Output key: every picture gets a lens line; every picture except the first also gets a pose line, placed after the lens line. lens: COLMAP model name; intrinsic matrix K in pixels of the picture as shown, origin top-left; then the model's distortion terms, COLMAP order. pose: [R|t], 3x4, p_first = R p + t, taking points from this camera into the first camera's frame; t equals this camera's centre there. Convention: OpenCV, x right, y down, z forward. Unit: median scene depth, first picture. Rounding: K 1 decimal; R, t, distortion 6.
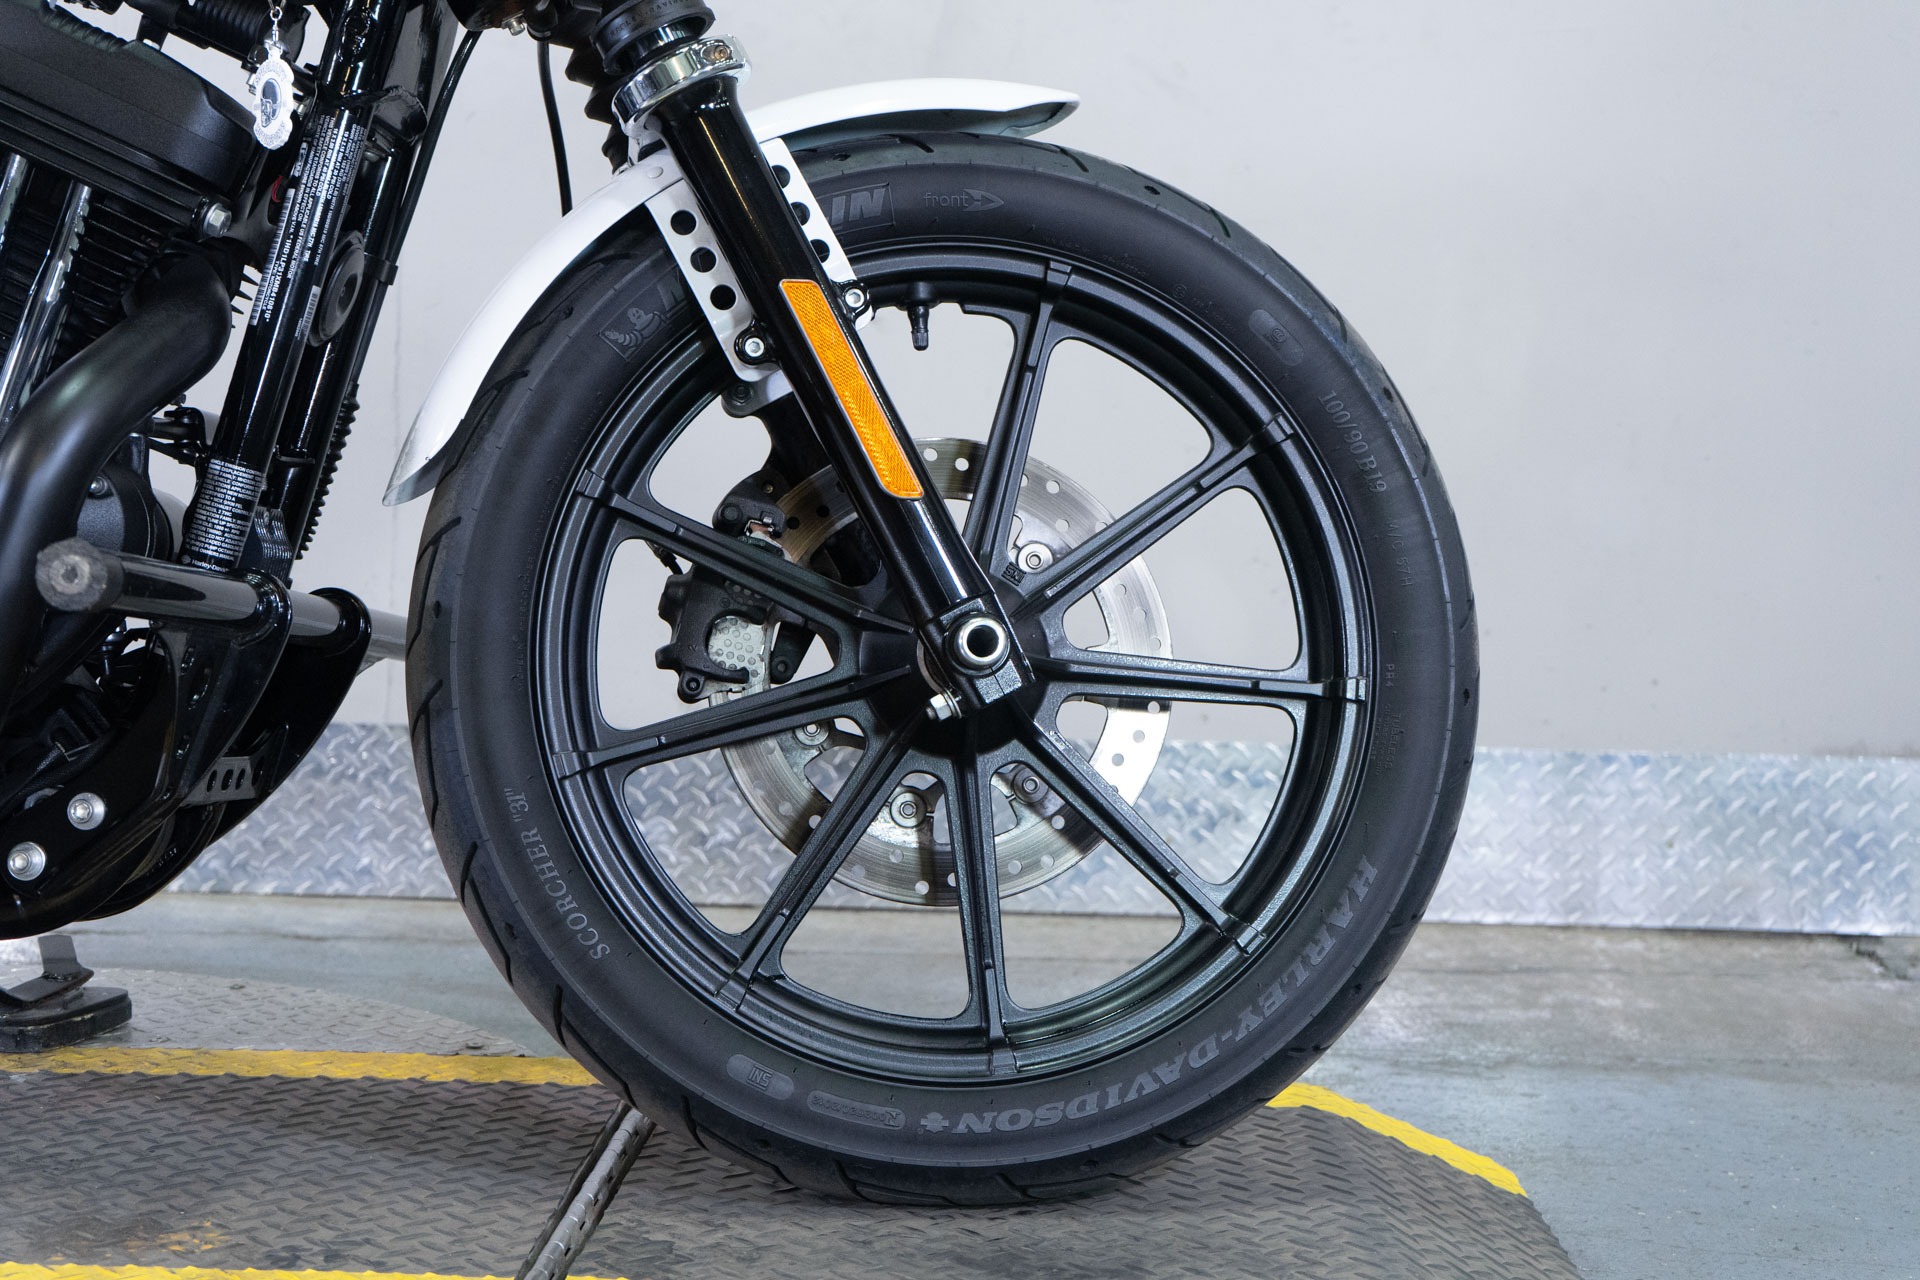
lens RADIAL K [[2731.5, 0, 960.0], [0, 2731.5, 640.0], [0, 0, 1]] dist [0.015108, 0.037563]
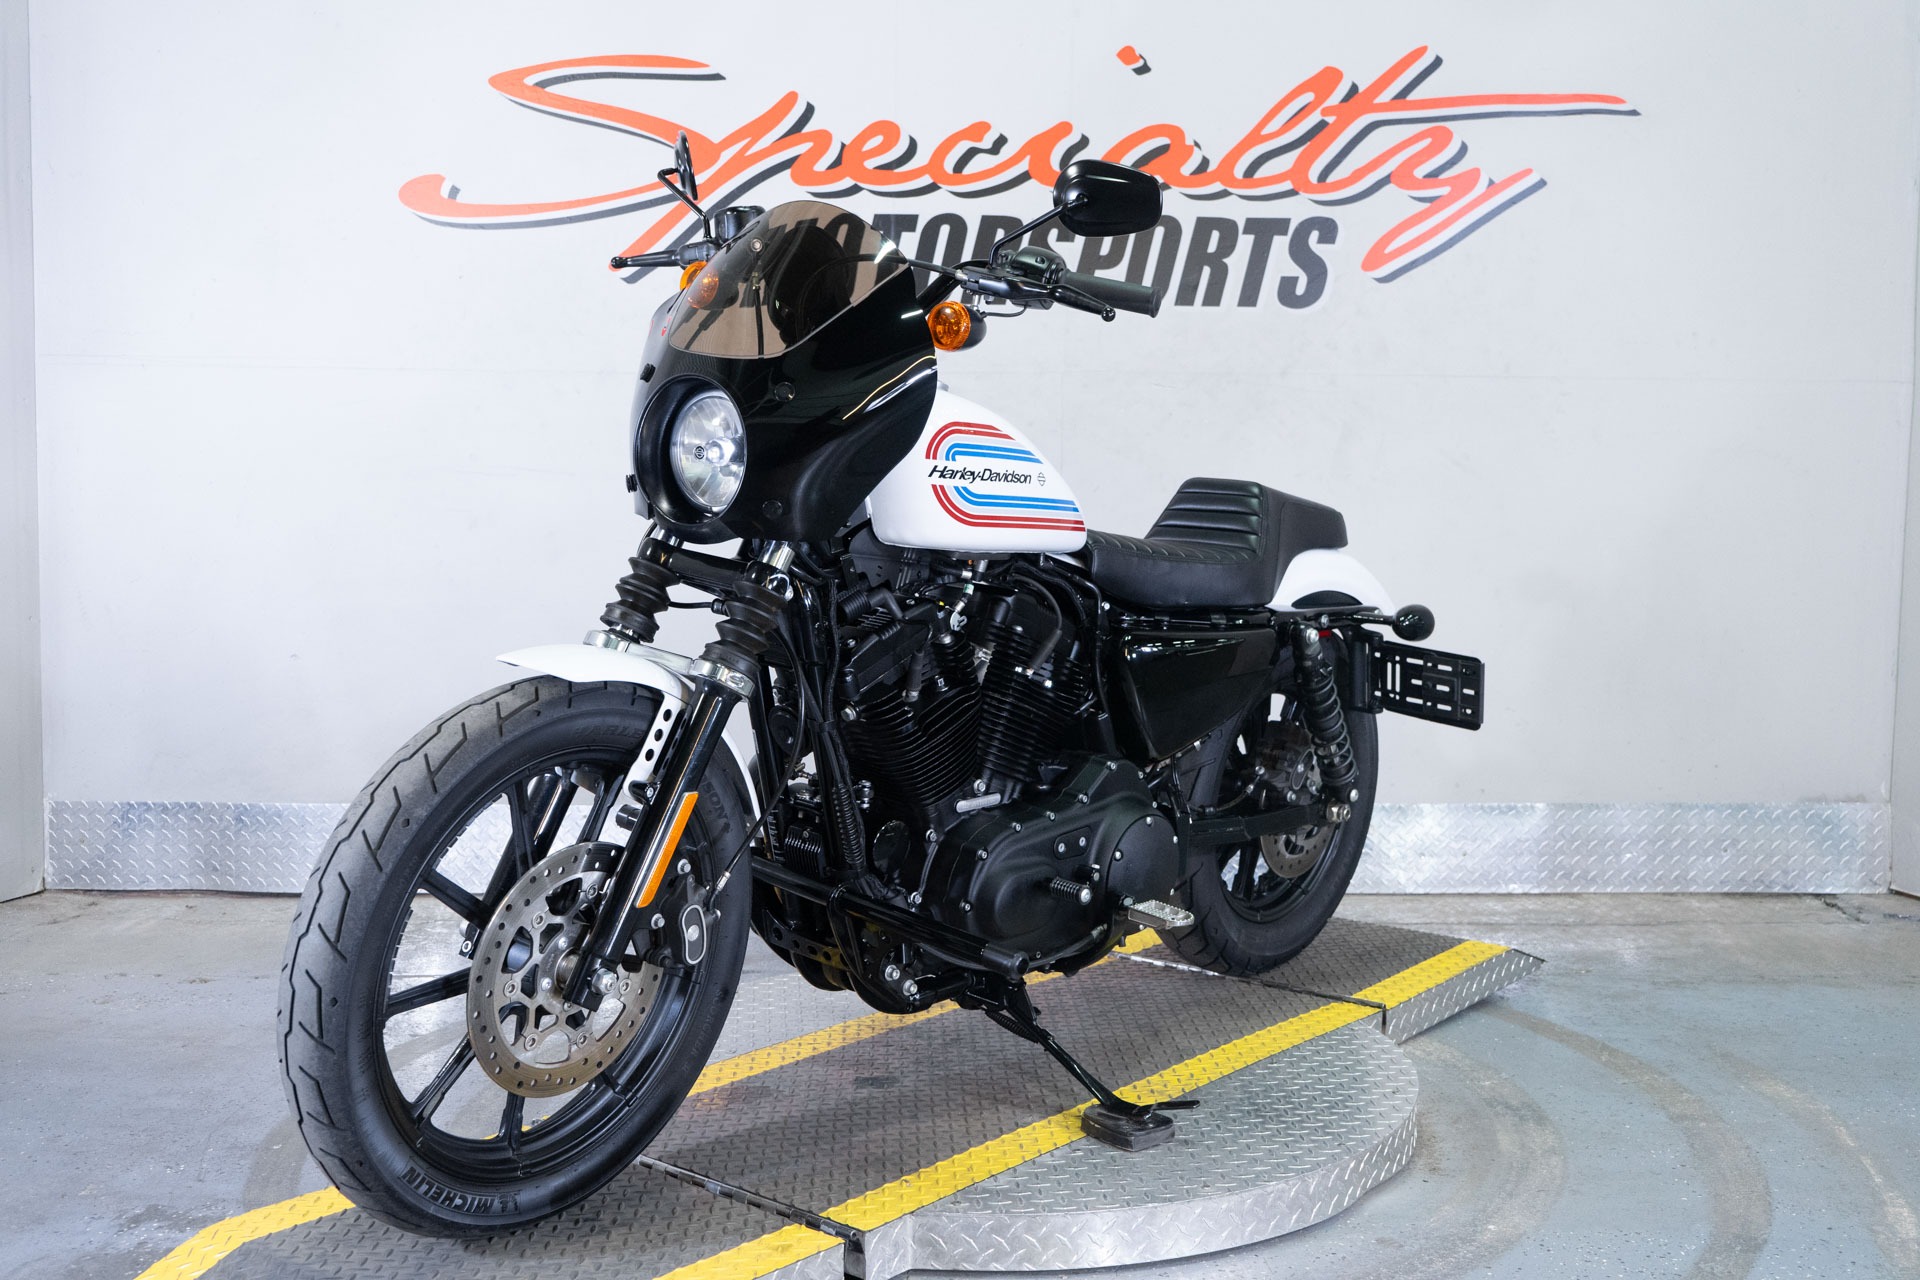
lens RADIAL K [[1934.6, 0, 960.0], [0, 1934.6, 640.0], [0, 0, 1]] dist [-0.007367, 0.029911]
pose [[0.999619, -0.027433, -0.003057, -0.350783], [0.027487, 0.999434, 0.019404, -0.147561], [0.002523, -0.019480, 0.999807, -0.466951]]
